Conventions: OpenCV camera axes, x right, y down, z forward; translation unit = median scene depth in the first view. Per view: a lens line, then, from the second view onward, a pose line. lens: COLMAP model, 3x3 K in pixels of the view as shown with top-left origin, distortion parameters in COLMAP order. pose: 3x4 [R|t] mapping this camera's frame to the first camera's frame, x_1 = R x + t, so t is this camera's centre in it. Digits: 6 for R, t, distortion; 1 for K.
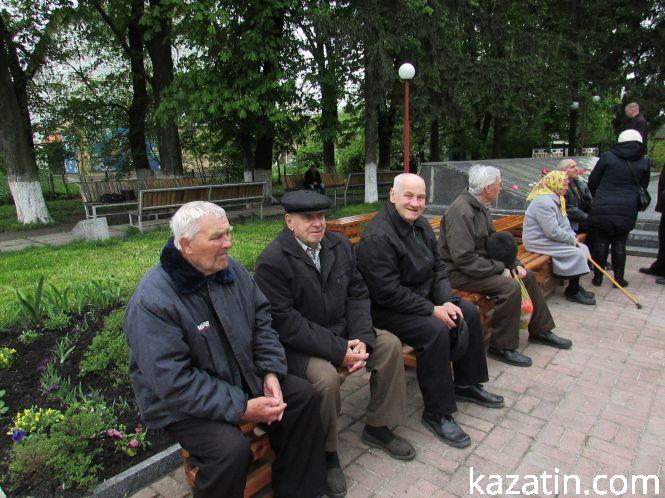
lens RADIAL K [[492.8, 0, 333.7], [0, 492.8, 255.4], [0, 0, 1]] dist [-0.052402, 0.027135]
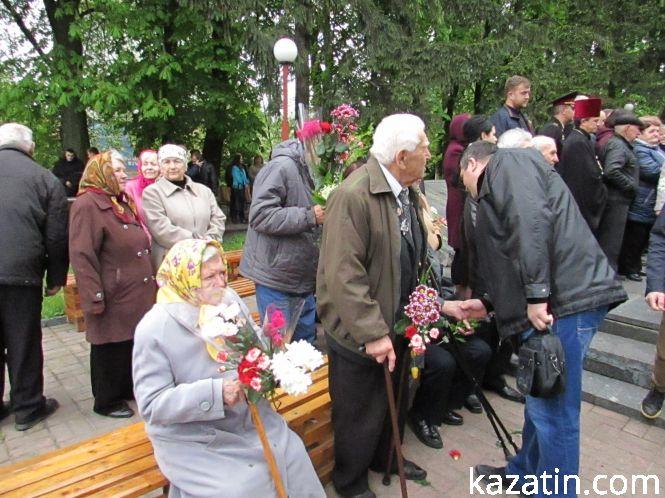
lens RADIAL K [[492.8, 0, 338.8], [0, 492.8, 250.7], [0, 0, 1]] dist [-0.052402, 0.027135]
pose [[0.993158, 0.059905, -0.100239, 0.253431], [-0.062356, 0.997822, -0.021499, -0.069200], [0.098732, 0.027603, 0.994731, 0.271813]]
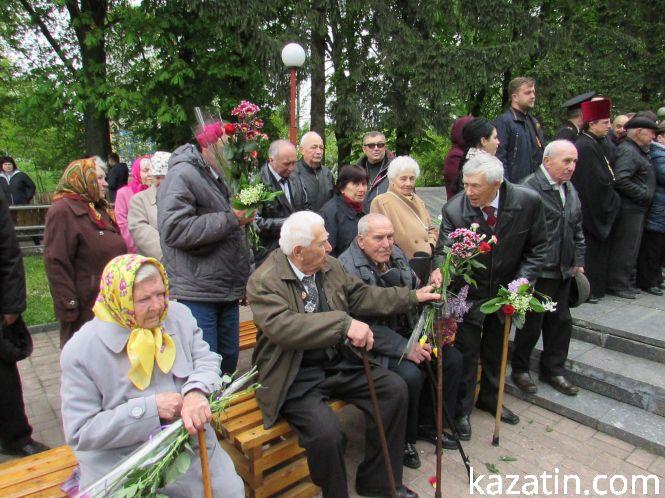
lens RADIAL K [[492.8, 0, 335.9], [0, 492.8, 248.8], [0, 0, 1]] dist [-0.052402, 0.027135]
pose [[0.984066, 0.068302, -0.164163, 0.275948], [-0.074626, 0.996677, -0.032658, -0.073015], [0.161387, 0.044389, 0.985892, 0.287161]]
